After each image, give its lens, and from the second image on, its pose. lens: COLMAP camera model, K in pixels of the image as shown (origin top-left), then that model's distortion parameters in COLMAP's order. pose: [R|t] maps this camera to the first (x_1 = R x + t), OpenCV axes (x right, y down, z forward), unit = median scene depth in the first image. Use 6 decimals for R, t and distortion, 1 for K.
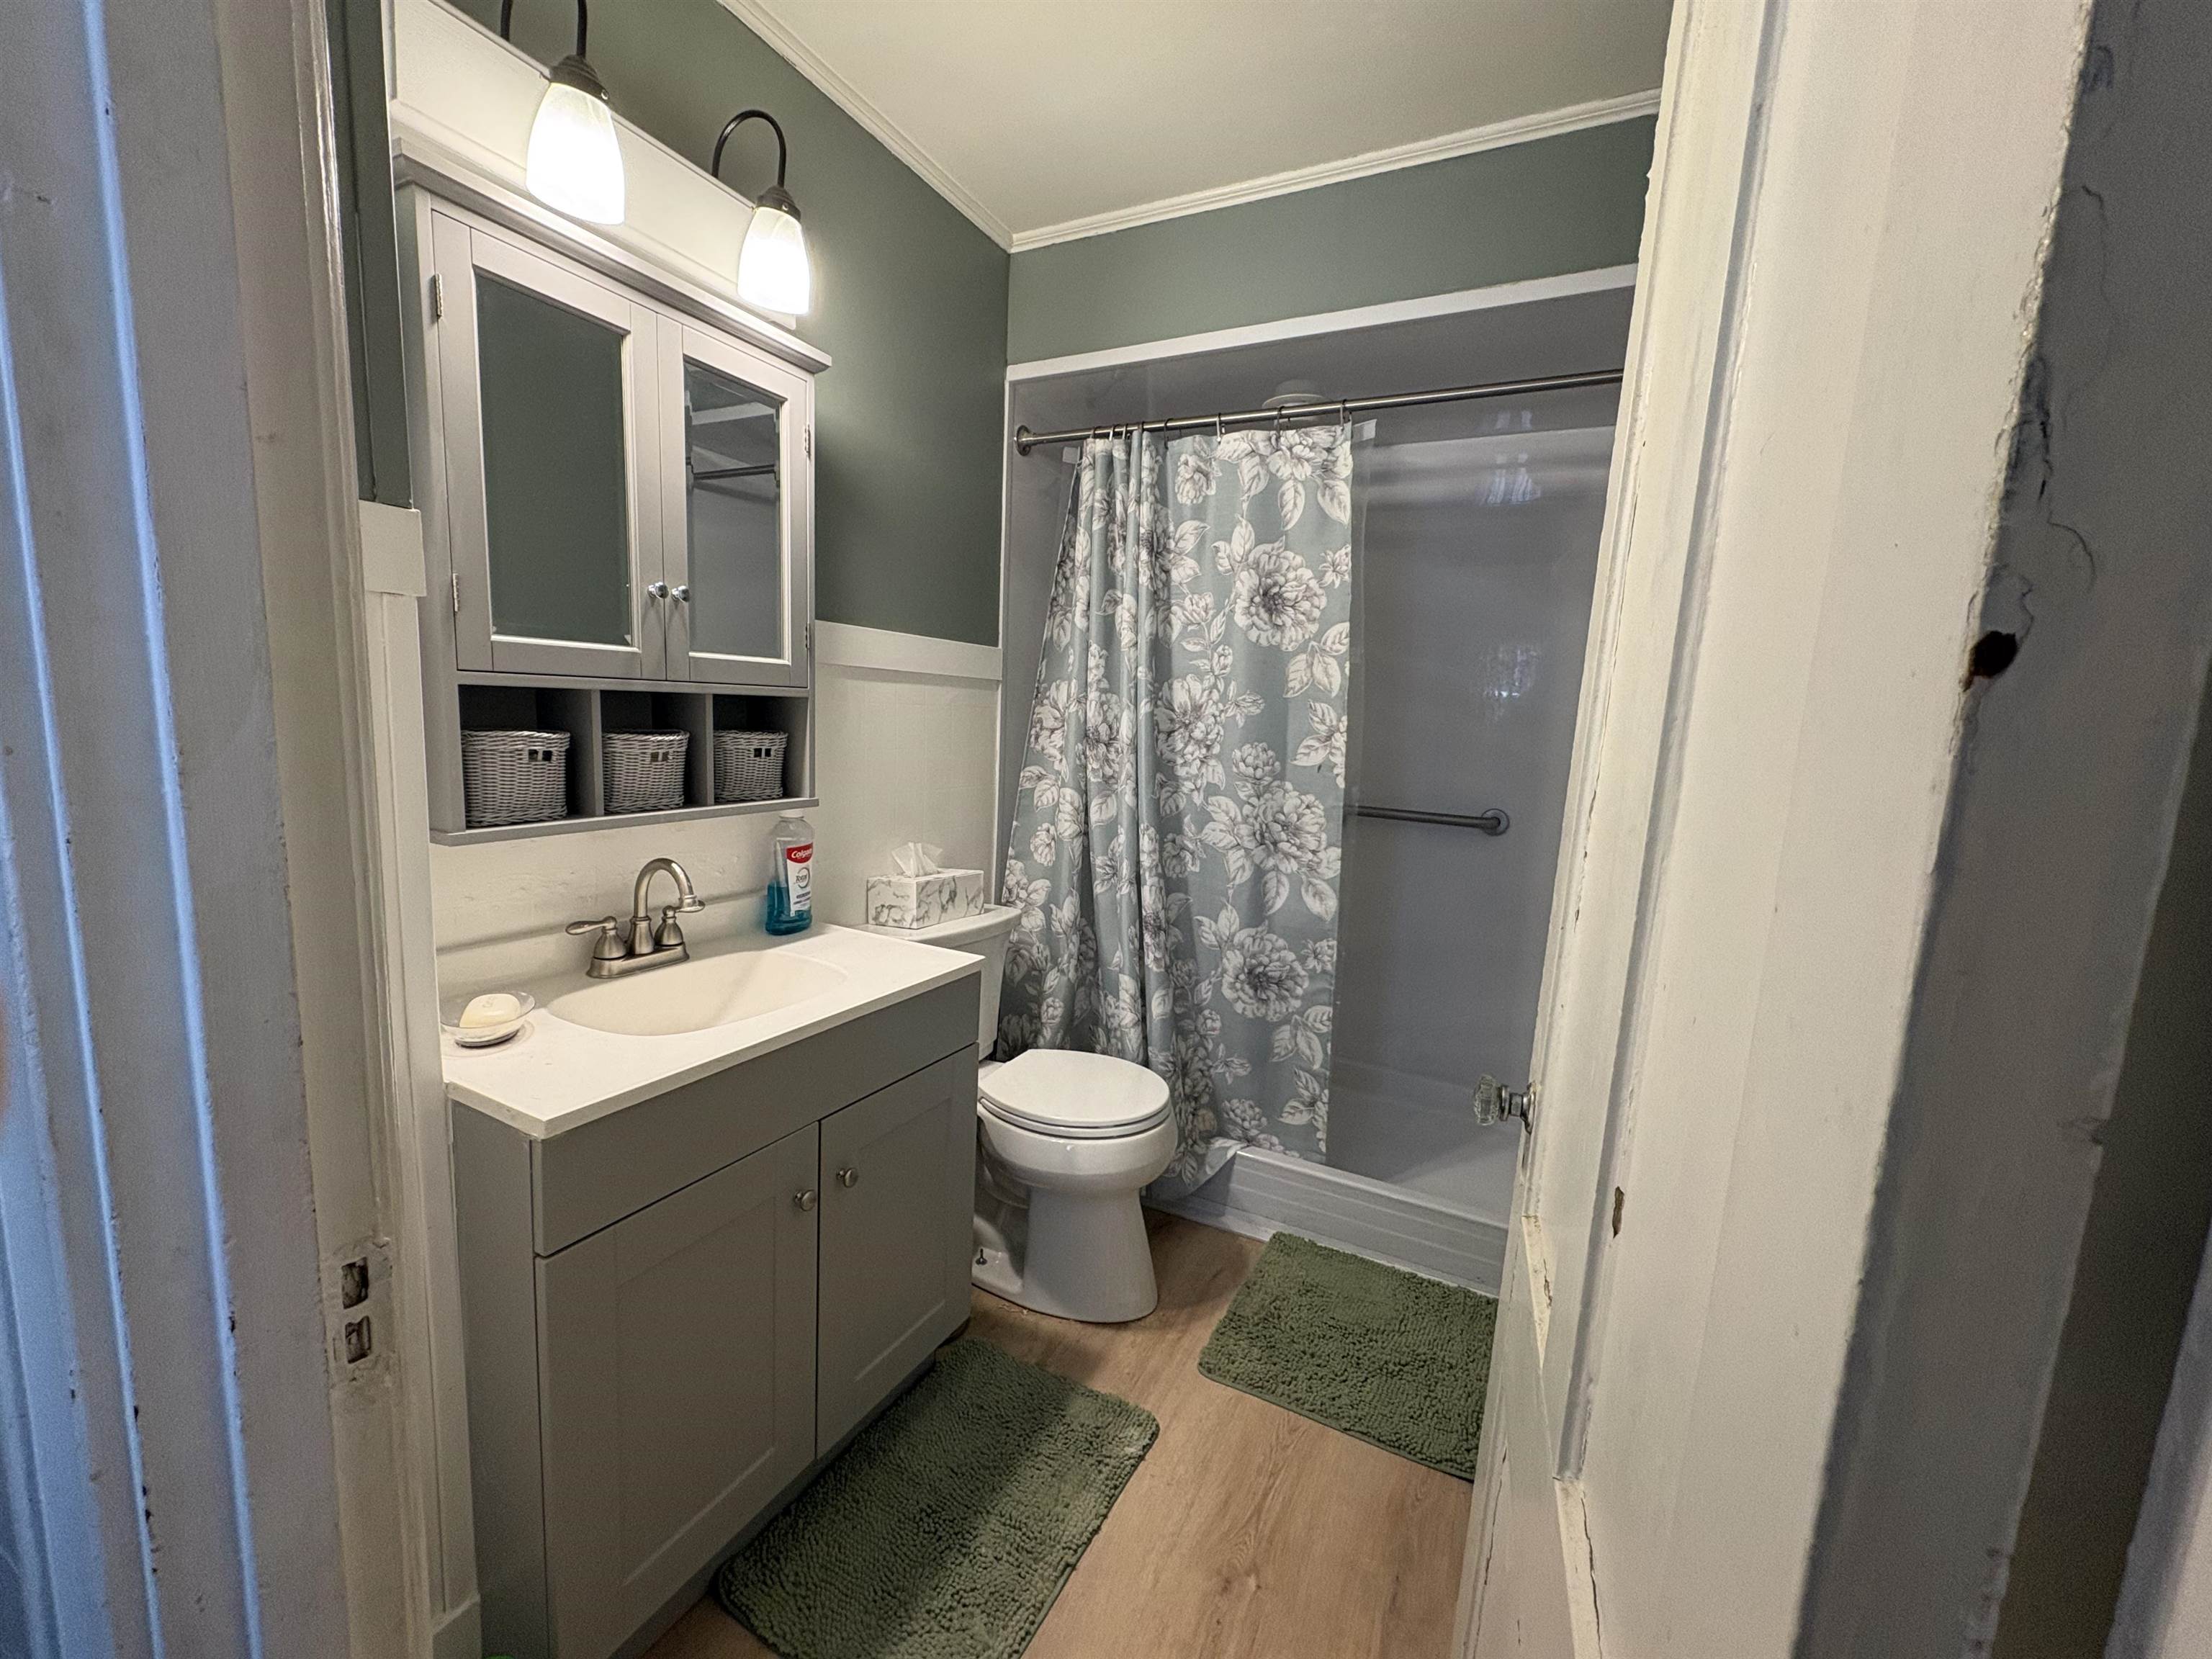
lens RADIAL K [[866.8, 0, 1104.2], [0, 866.8, 826.5], [0, 0, 1]] dist [0.003943, 0.000219]
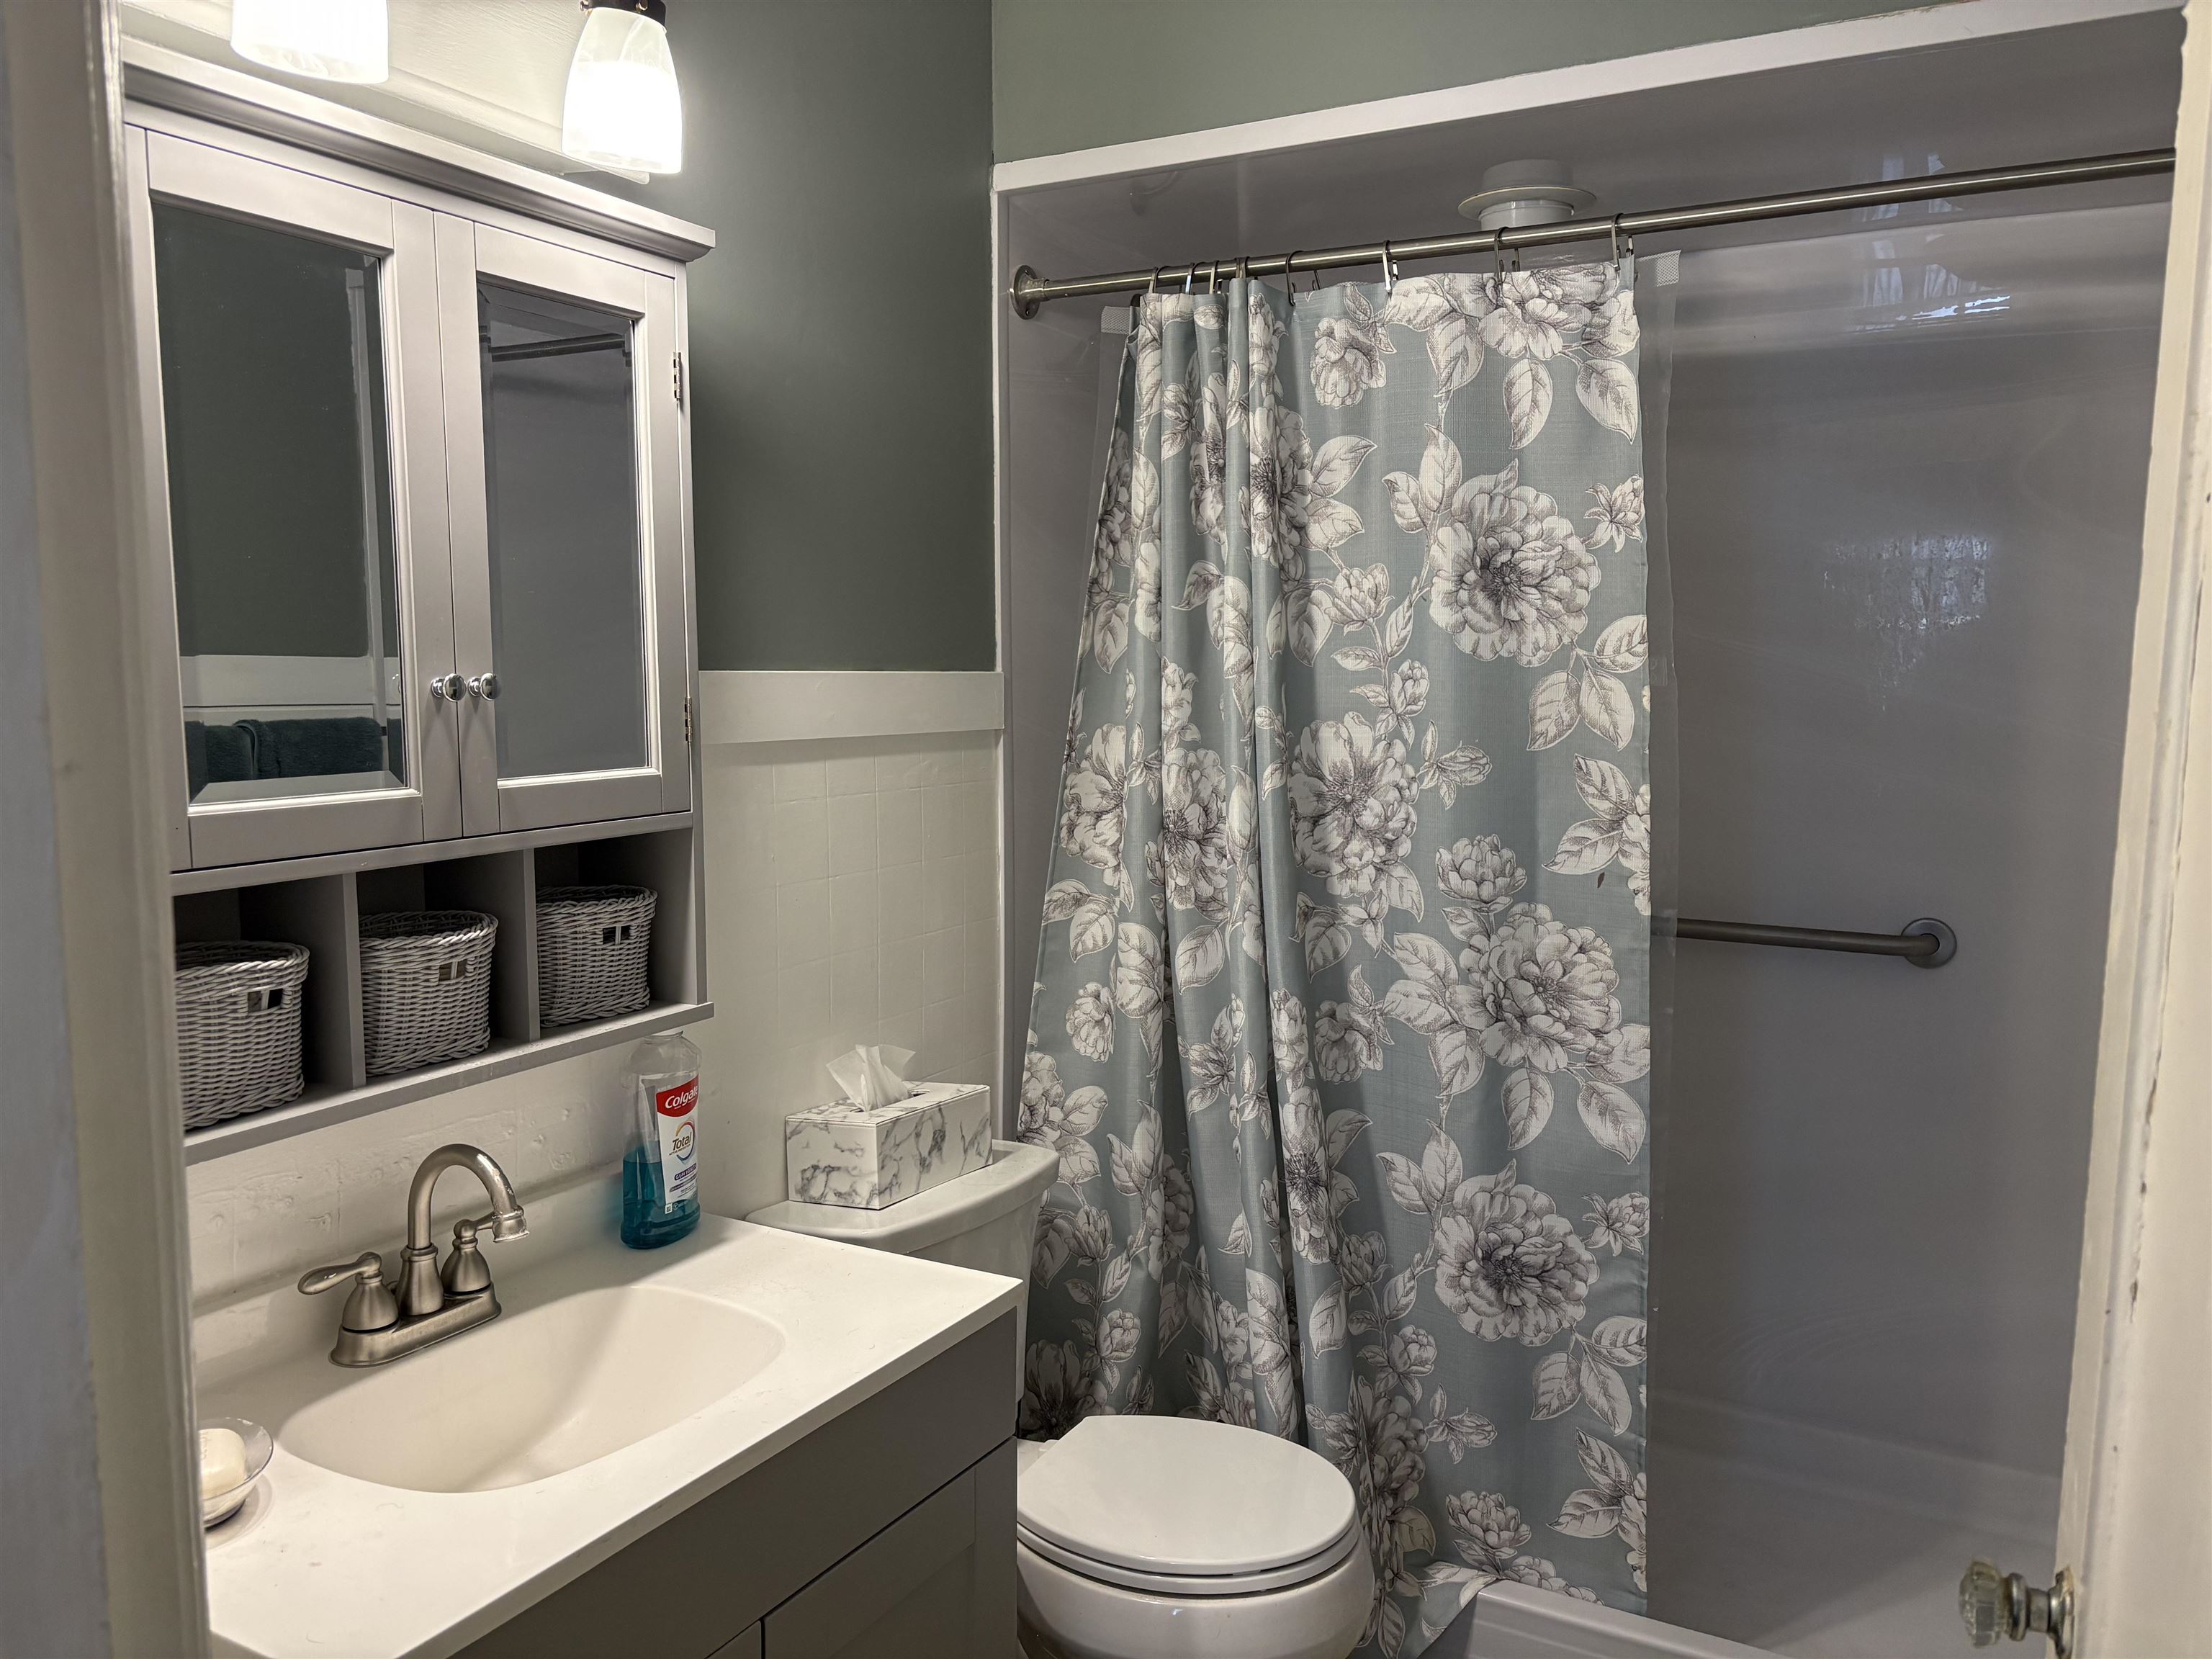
lens RADIAL K [[1657.5, 0, 1096.9], [0, 1657.5, 841.3], [0, 0, 1]] dist [0.045462, -0.040422]
pose [[0.998812, -0.040712, -0.026796, -0.038113], [0.040044, 0.998885, -0.024986, -0.077881], [0.027783, 0.023884, 0.999329, -0.051948]]
